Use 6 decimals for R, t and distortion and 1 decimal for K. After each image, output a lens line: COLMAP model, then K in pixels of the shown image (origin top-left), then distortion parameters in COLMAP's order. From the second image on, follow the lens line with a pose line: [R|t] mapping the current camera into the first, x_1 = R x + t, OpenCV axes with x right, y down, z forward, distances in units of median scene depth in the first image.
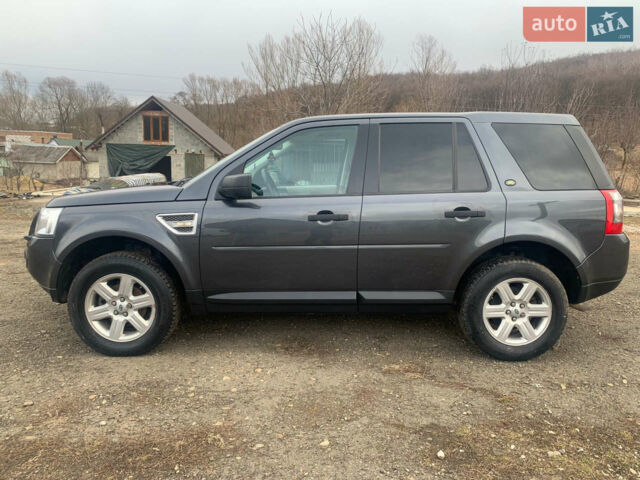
lens RADIAL K [[497.8, 0, 317.0], [0, 497.8, 229.0], [0, 0, 1]] dist [0.004984, -0.003635]
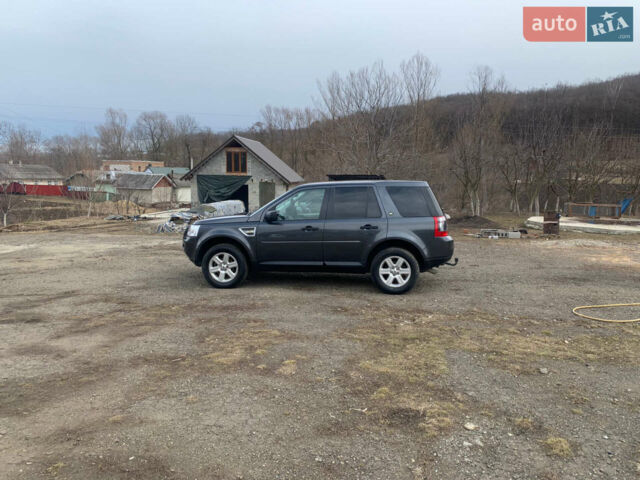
lens RADIAL K [[497.8, 0, 317.1], [0, 497.8, 238.8], [0, 0, 1]] dist [0.004984, -0.003635]
pose [[0.988984, 0.003558, -0.147978, 0.344507], [-0.006749, 0.999755, -0.021064, 0.061163], [0.147867, 0.021830, 0.988766, -1.116529]]
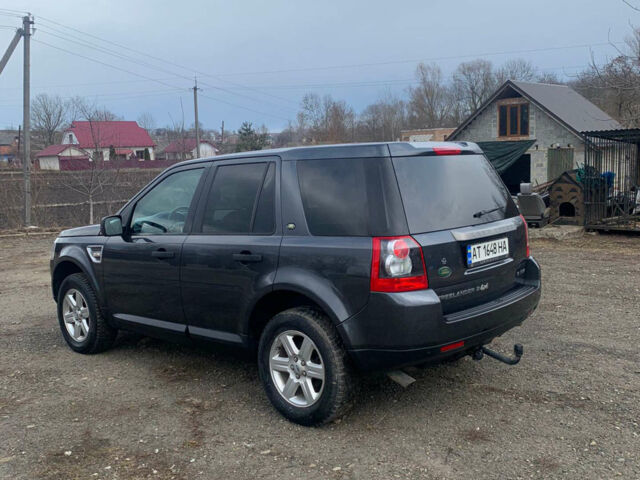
lens RADIAL K [[651.5, 0, 317.6], [0, 651.5, 242.4], [0, 0, 1]] dist [0.015526, 0.000000]
pose [[0.736195, 0.034921, -0.675868, 1.086807], [-0.034164, 0.999312, 0.014420, -0.072079], [0.675906, 0.012474, 0.736882, 0.136594]]
